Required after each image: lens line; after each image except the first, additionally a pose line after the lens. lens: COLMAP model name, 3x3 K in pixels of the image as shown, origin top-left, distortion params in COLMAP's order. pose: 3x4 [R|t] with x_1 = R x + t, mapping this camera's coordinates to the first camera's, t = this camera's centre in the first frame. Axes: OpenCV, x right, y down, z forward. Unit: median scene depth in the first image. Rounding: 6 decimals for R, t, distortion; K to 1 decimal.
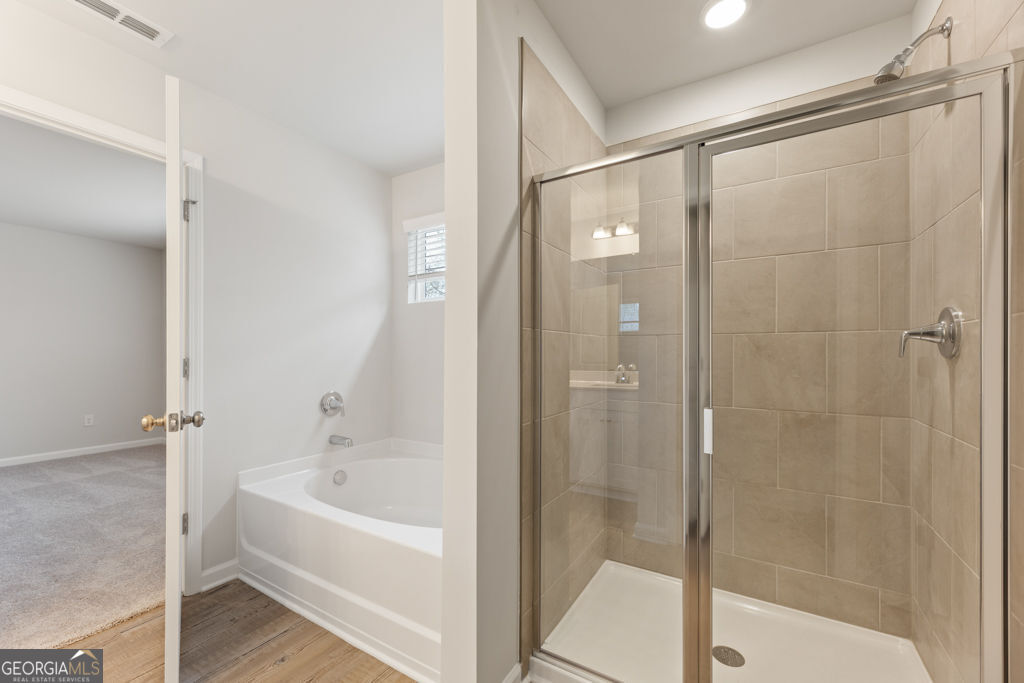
lens RADIAL K [[410.8, 0, 511.4], [0, 410.8, 352.5], [0, 0, 1]] dist [0.003095, -0.000761]
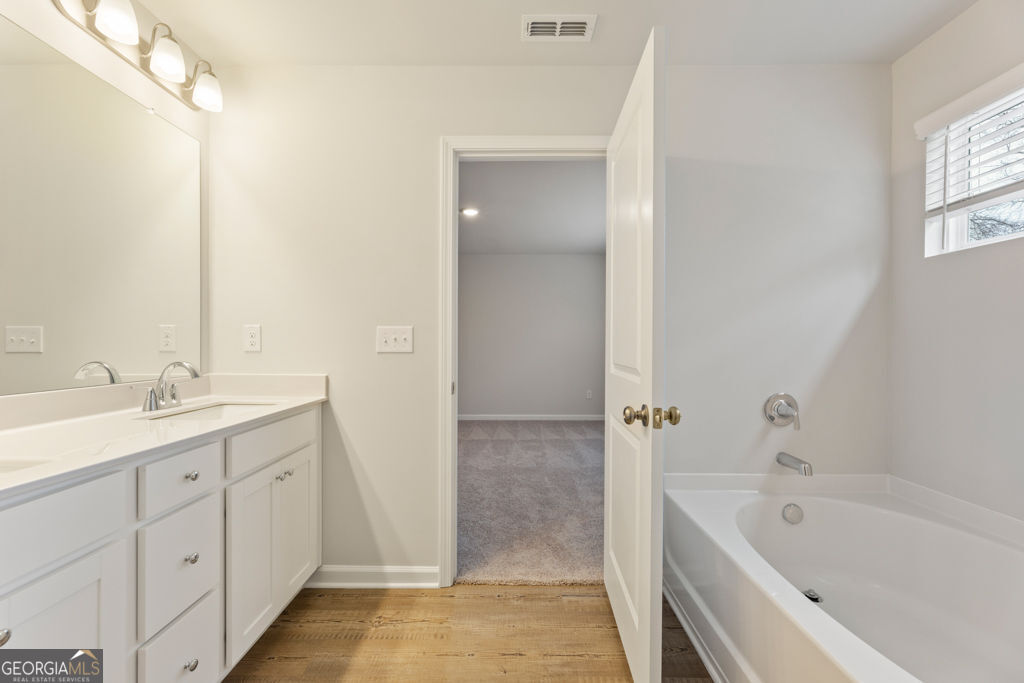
lens RADIAL K [[410.8, 0, 513.4], [0, 410.8, 349.4], [0, 0, 1]] dist [0.003095, -0.000761]
pose [[0.510235, 0.010819, -0.859967, -0.048435], [0.004173, 0.999878, 0.015055, 0.003030], [0.860025, -0.011270, 0.510128, 0.212597]]
